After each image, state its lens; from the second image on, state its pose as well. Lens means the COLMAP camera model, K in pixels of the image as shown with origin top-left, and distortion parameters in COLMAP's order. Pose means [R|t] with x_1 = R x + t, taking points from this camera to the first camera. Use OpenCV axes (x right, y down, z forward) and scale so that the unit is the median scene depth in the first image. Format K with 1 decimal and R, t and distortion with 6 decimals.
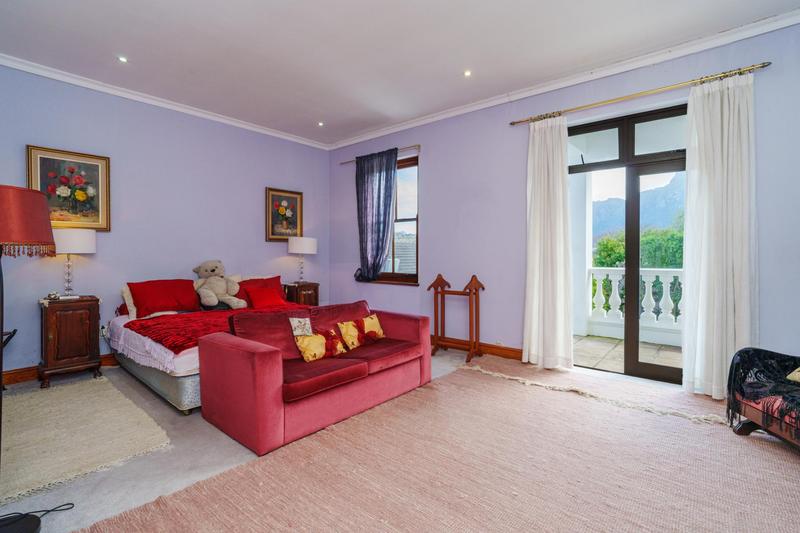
lens RADIAL K [[372.3, 0, 402.6], [0, 372.3, 262.7], [0, 0, 1]] dist [-0.001160, 0.000497]
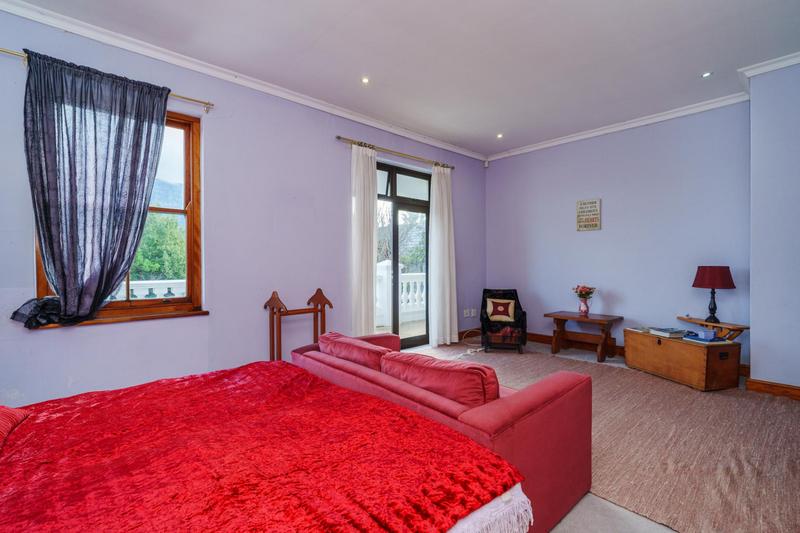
lens RADIAL K [[372.3, 0, 402.6], [0, 372.3, 262.7], [0, 0, 1]] dist [-0.001160, 0.000497]
pose [[0.134148, -0.001351, 0.990960, -0.556994], [0.034182, 0.999410, -0.003265, -0.015476], [-0.990372, 0.034311, 0.134115, 0.555737]]
